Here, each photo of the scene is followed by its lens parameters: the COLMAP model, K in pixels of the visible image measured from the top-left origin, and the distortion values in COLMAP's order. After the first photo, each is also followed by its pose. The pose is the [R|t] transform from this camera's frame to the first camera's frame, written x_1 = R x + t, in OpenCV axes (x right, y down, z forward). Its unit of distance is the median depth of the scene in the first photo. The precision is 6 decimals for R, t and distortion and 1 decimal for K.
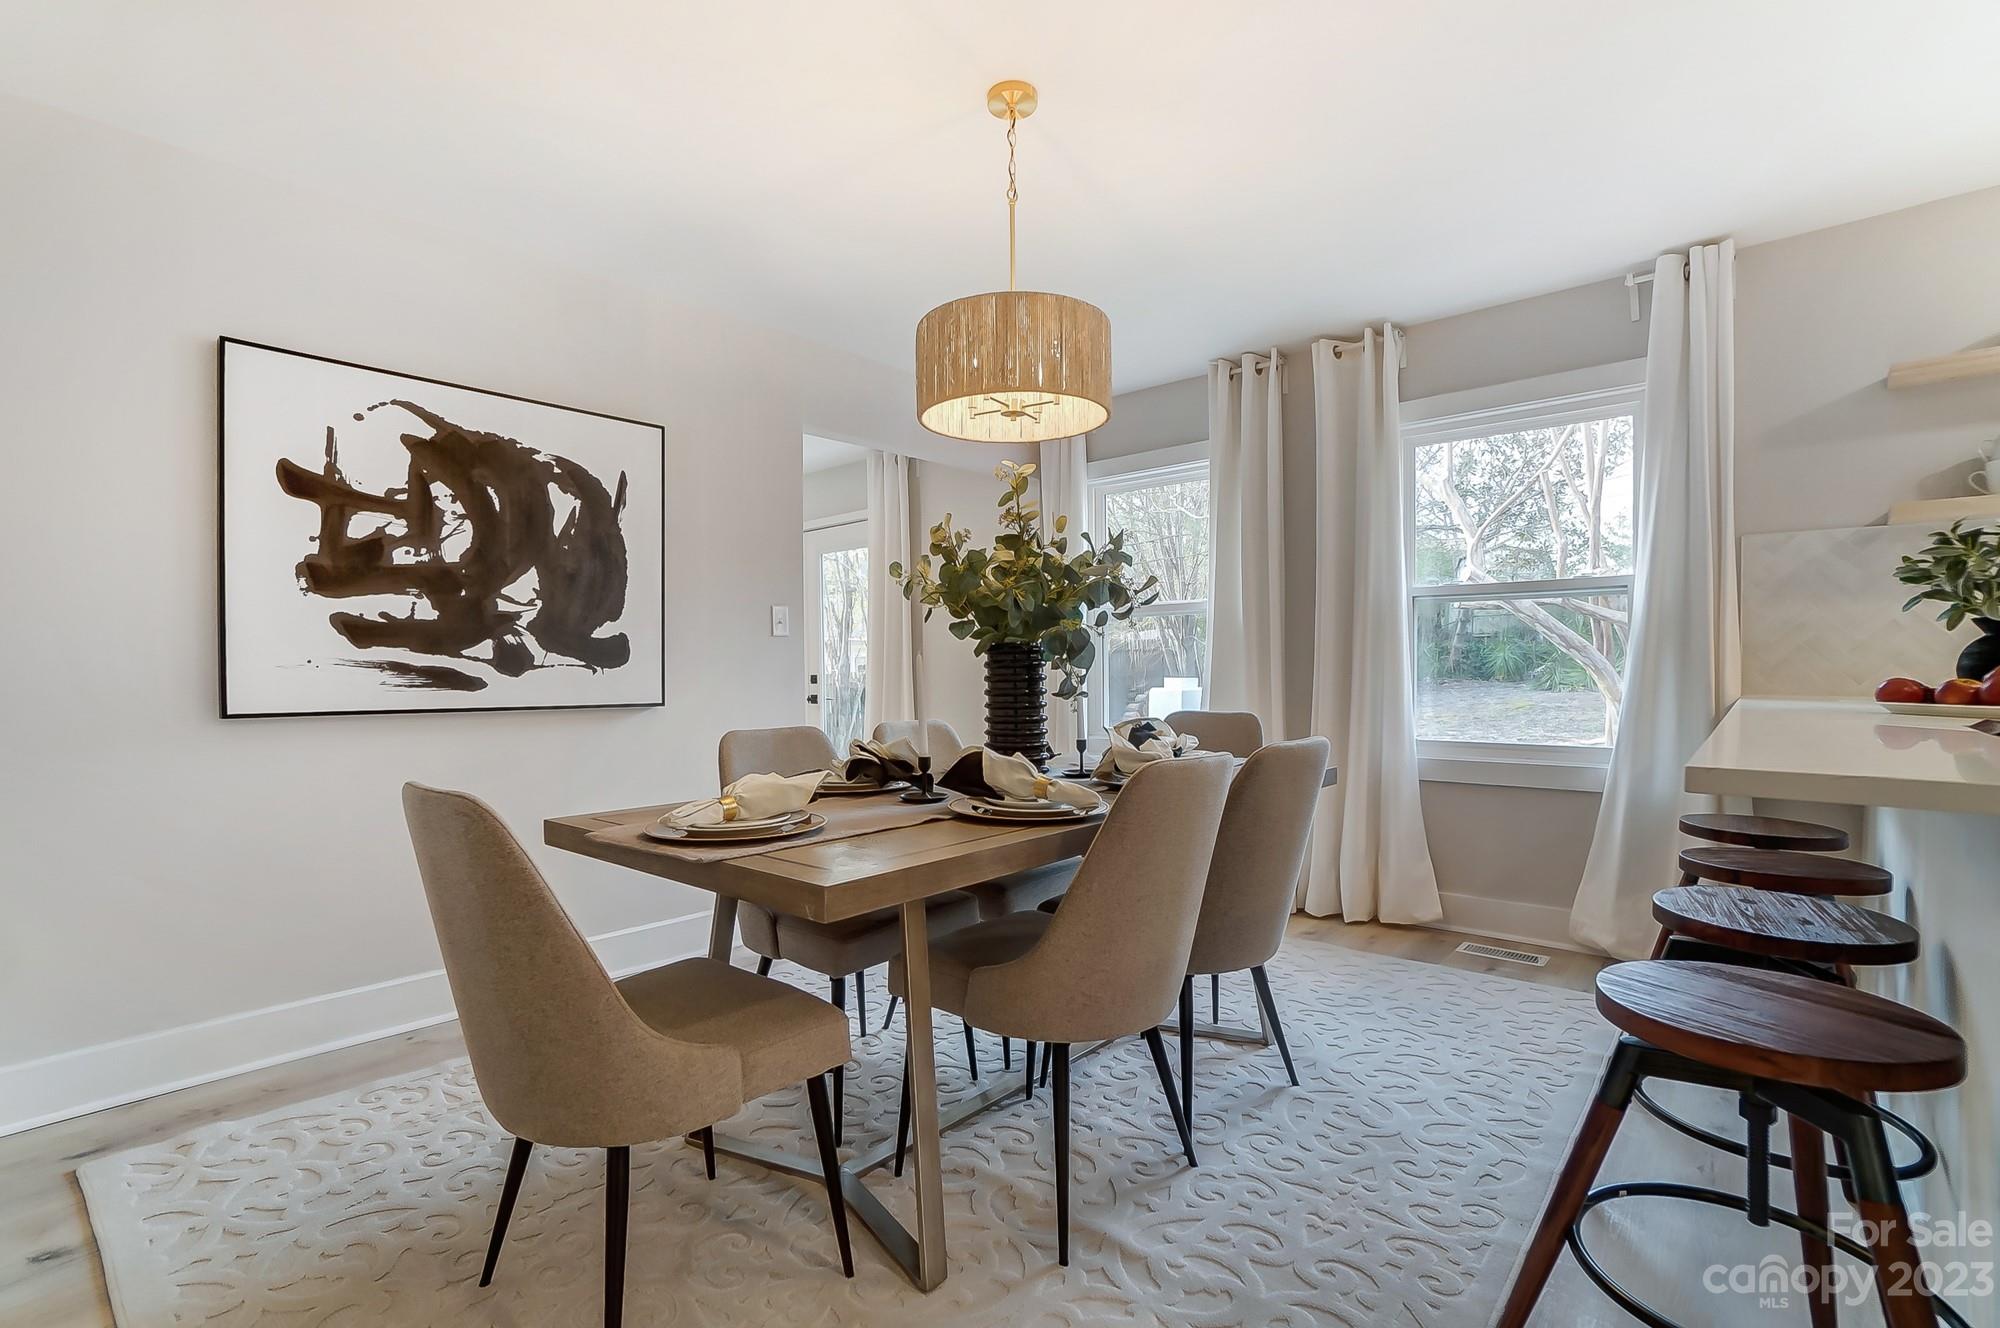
lens RADIAL K [[941.2, 0, 996.1], [0, 941.2, 682.0], [0, 0, 1]] dist [-0.064713, 0.033712]
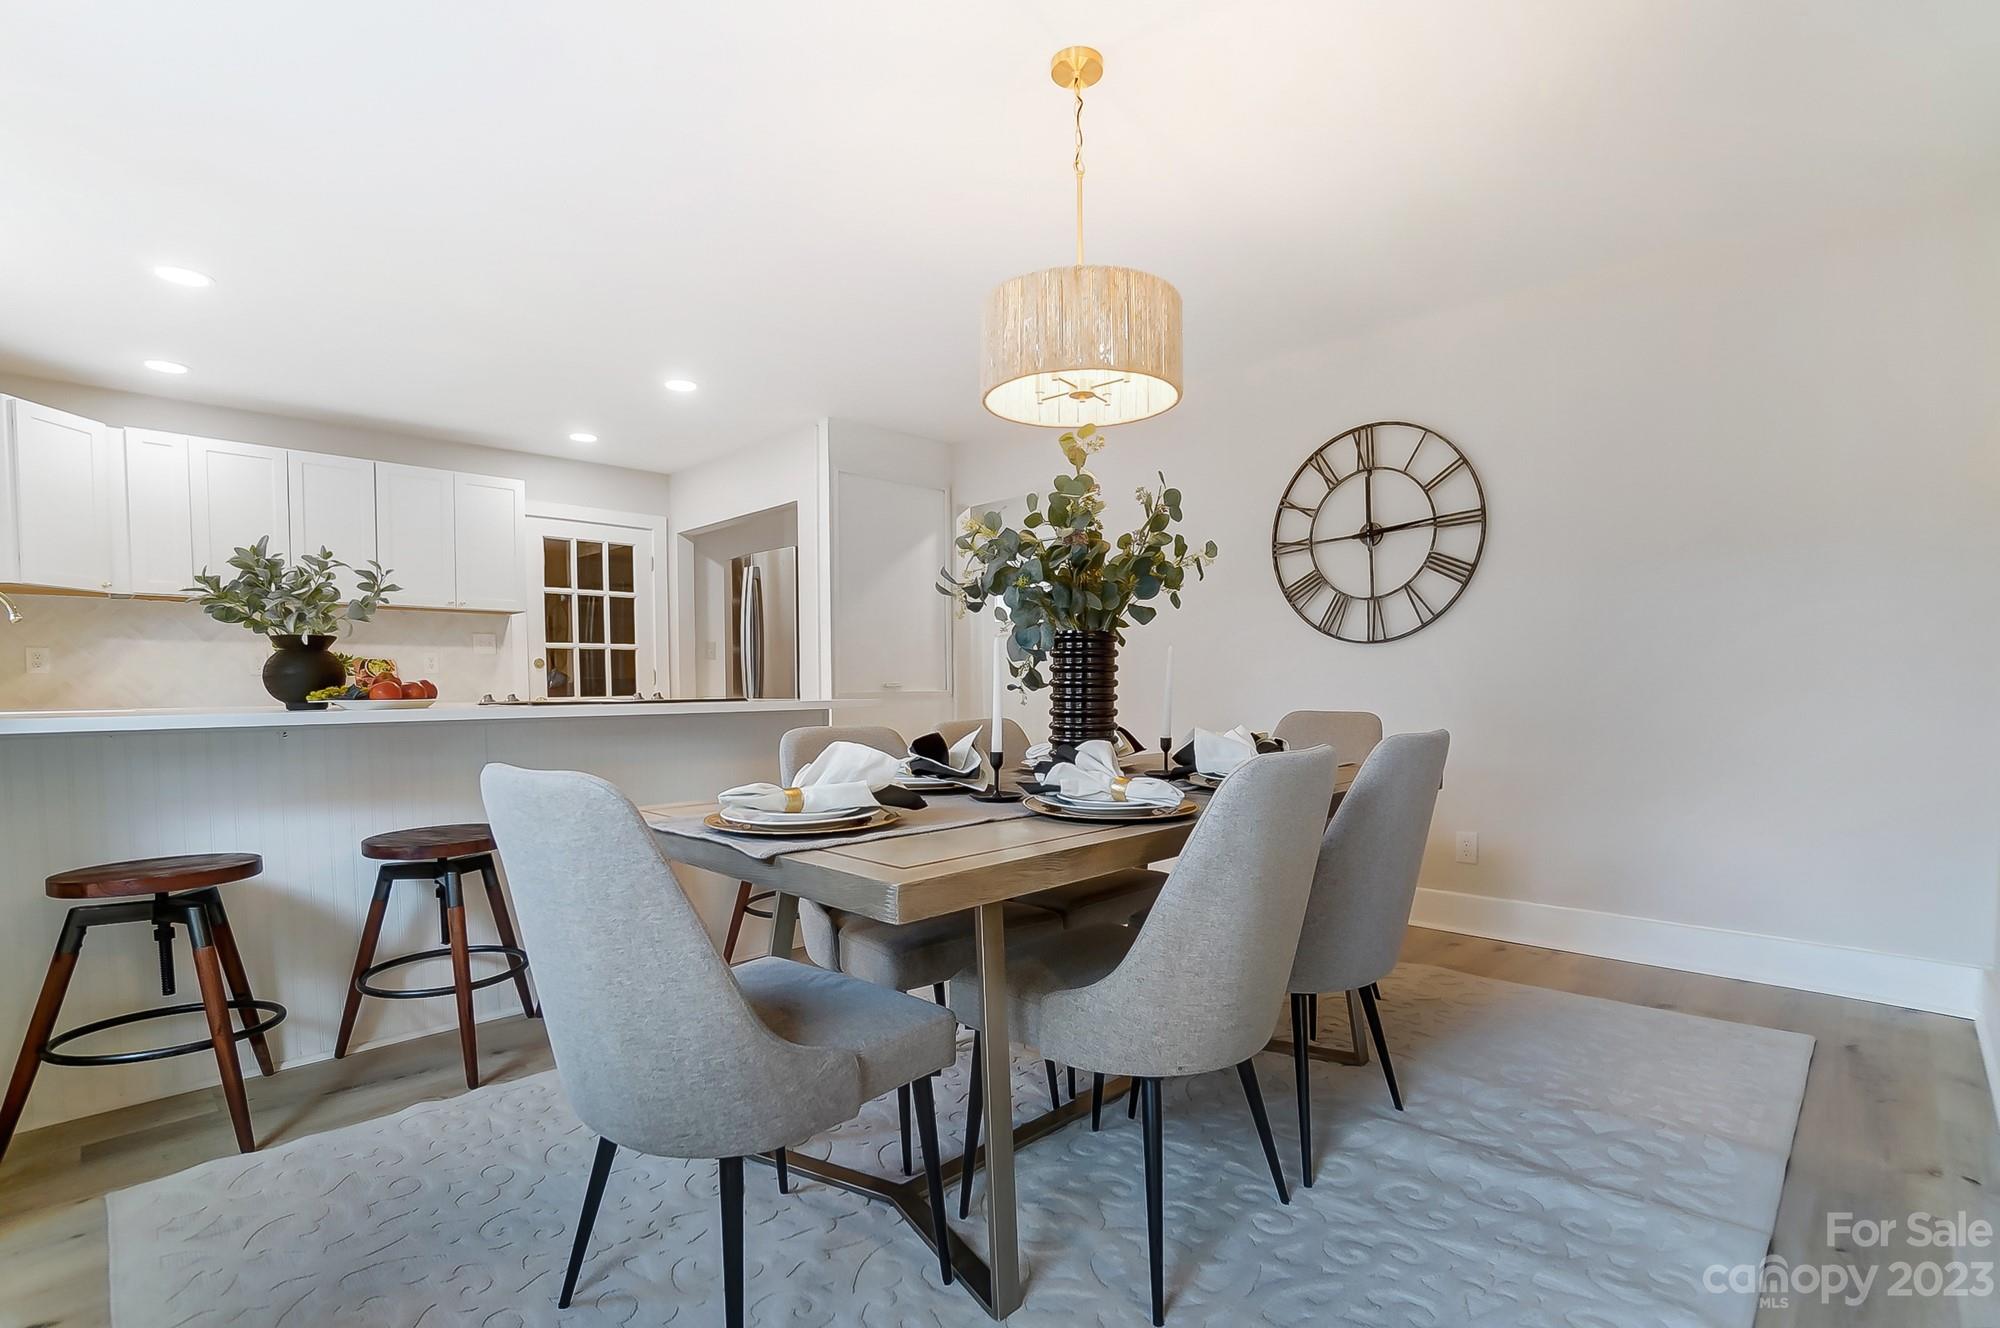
lens RADIAL K [[943.9, 0, 992.3], [0, 943.9, 716.0], [0, 0, 1]] dist [-0.020324, 0.000209]
pose [[-0.997615, 0.014438, 0.067492, 0.038121], [0.017980, 0.998476, 0.052169, -0.007439], [-0.066636, 0.053258, -0.996355, 1.671864]]
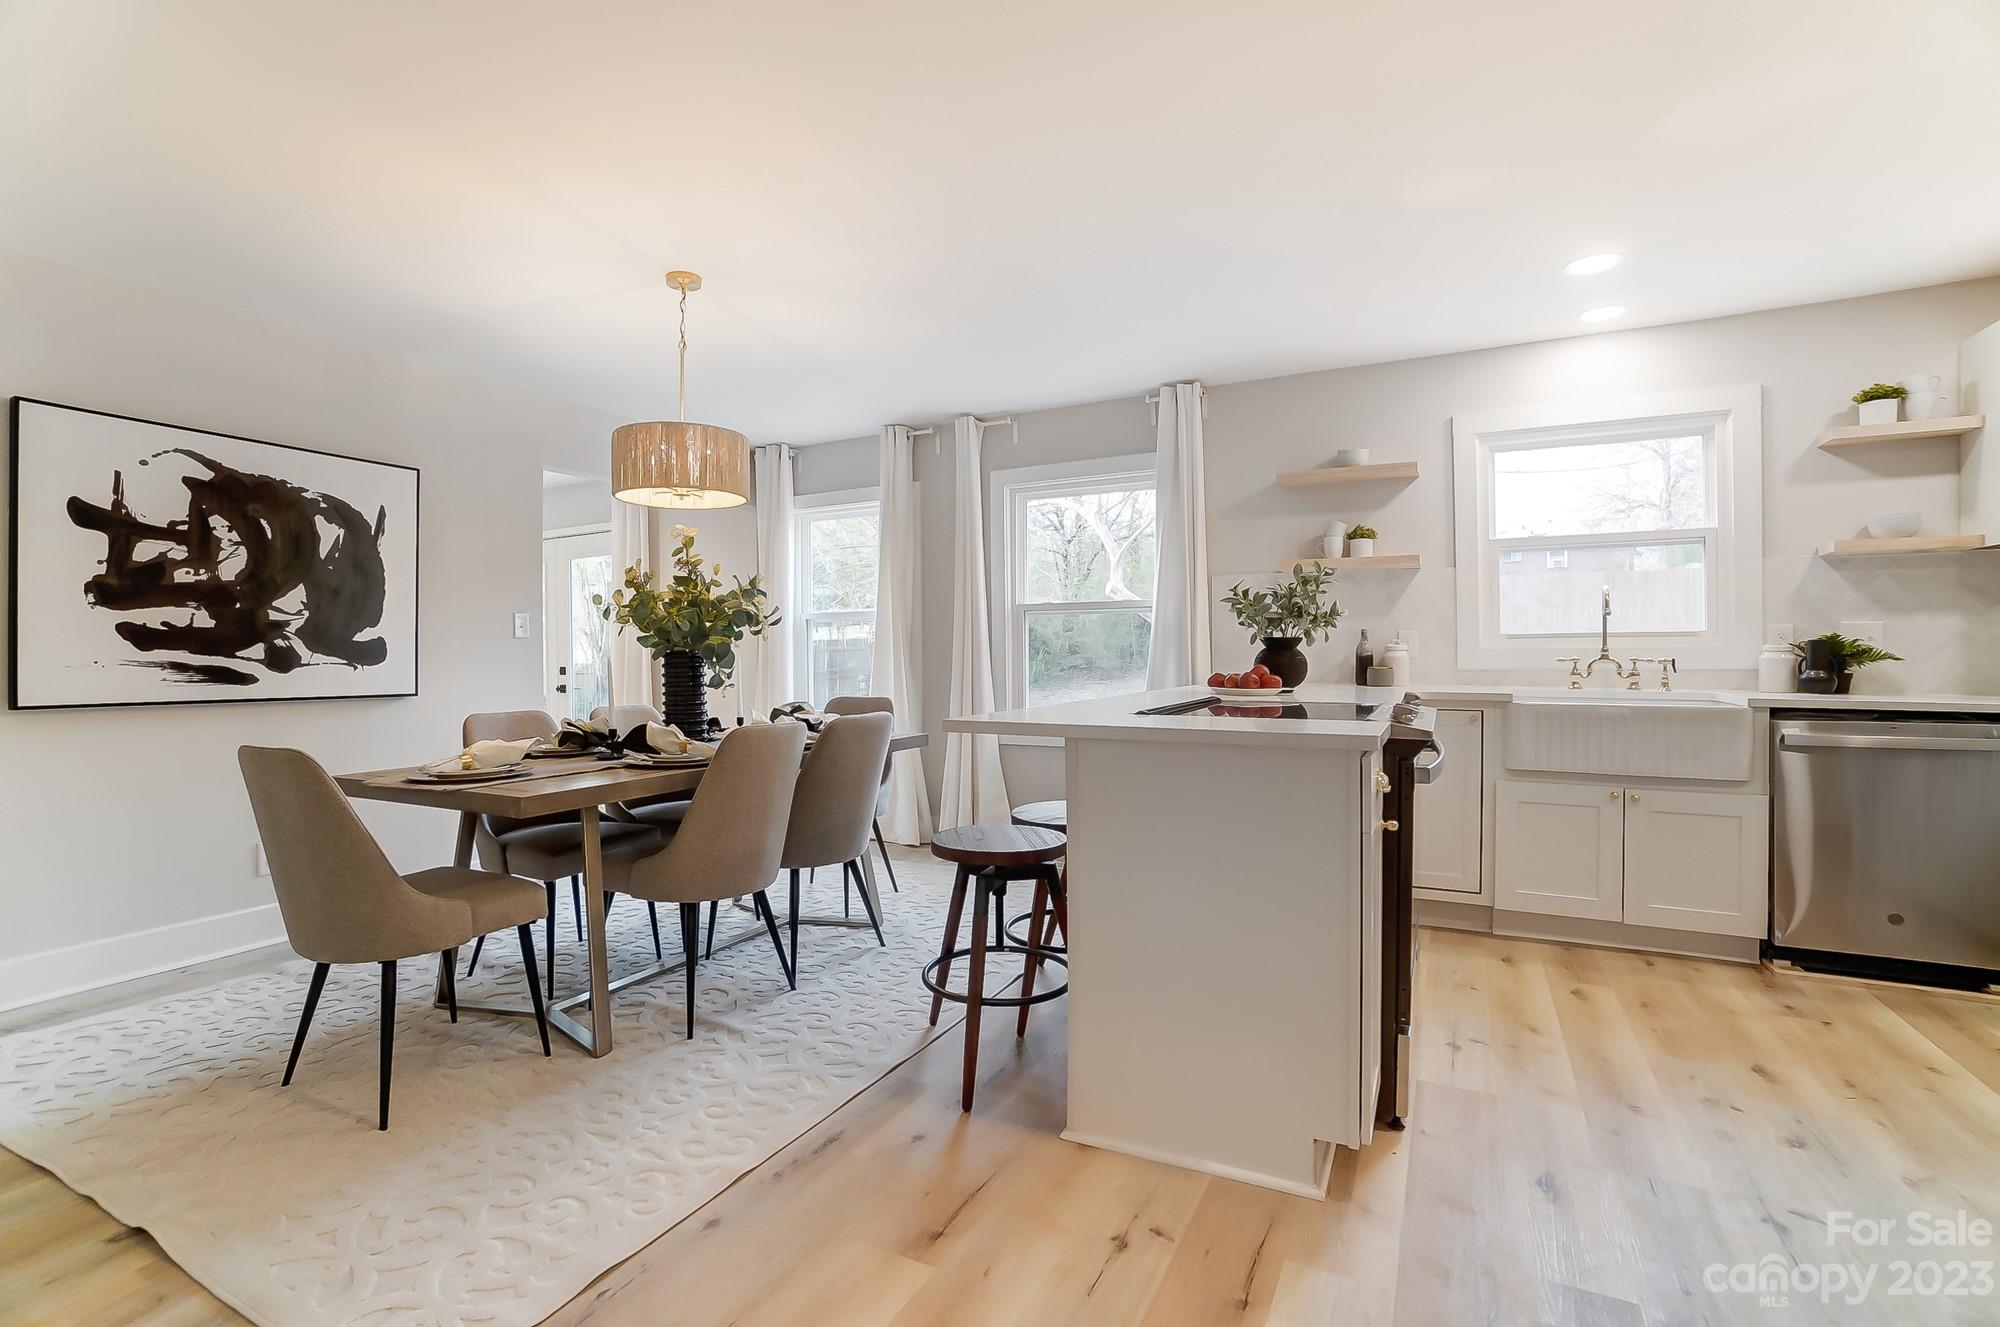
lens RADIAL K [[892.1, 0, 991.7], [0, 892.1, 652.3], [0, 0, 1]] dist [-0.065658, 0.024756]
pose [[0.970019, 0.001405, 0.243026, 0.124611], [0.003107, 0.999830, -0.018180, -0.010417], [-0.243010, 0.018390, 0.969849, -0.370900]]
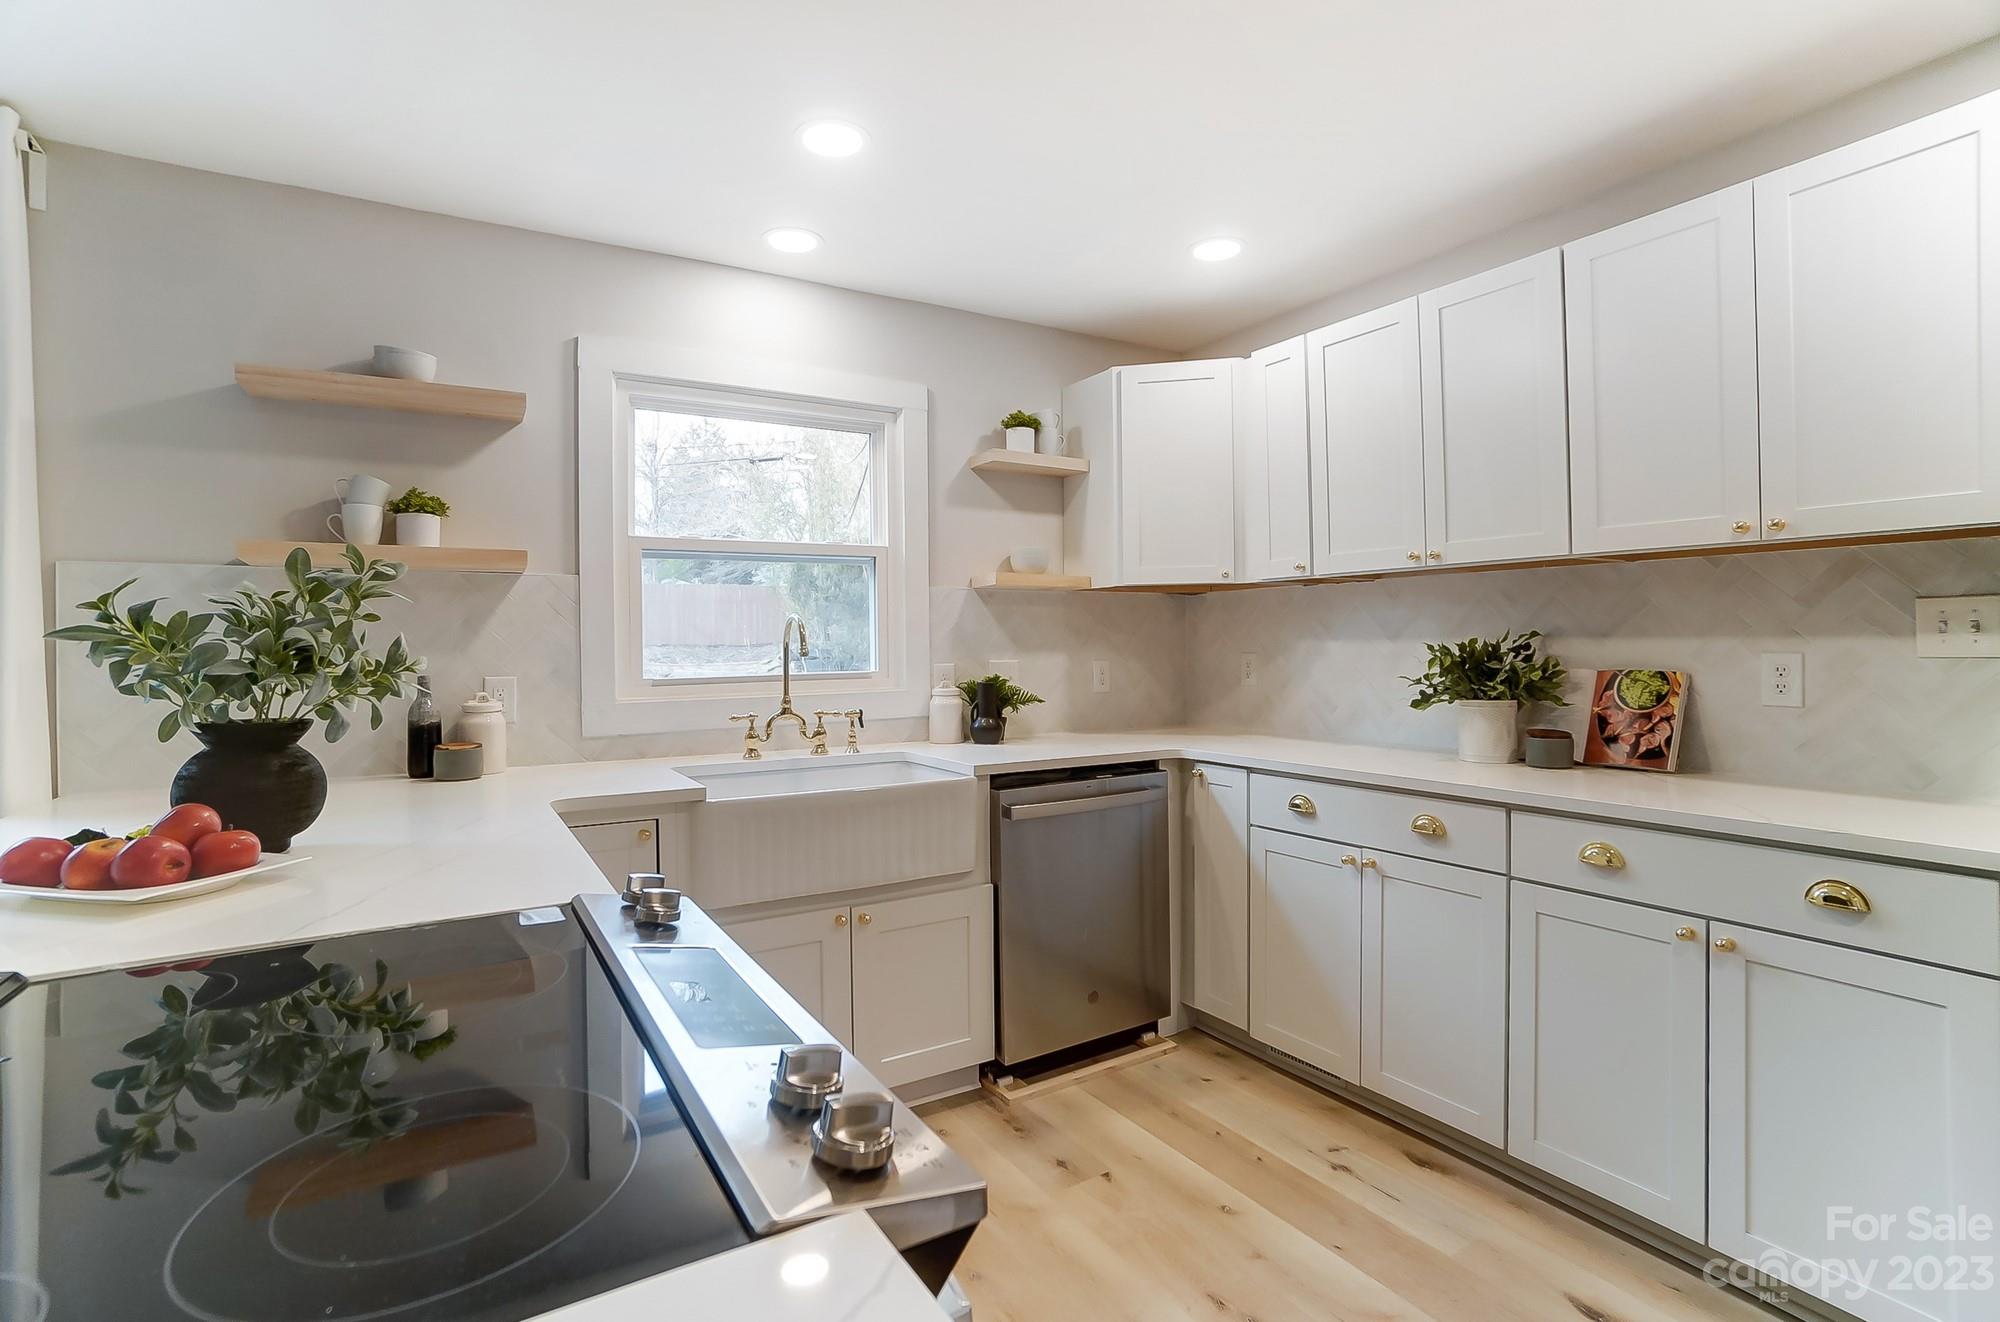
lens RADIAL K [[910.3, 0, 991.3], [0, 910.3, 638.9], [0, 0, 1]] dist [-0.065311, 0.026416]
pose [[0.287610, 0.009095, 0.957705, 0.452253], [0.029451, 0.999398, -0.018335, -0.079226], [-0.957295, 0.033478, 0.287169, 0.174754]]
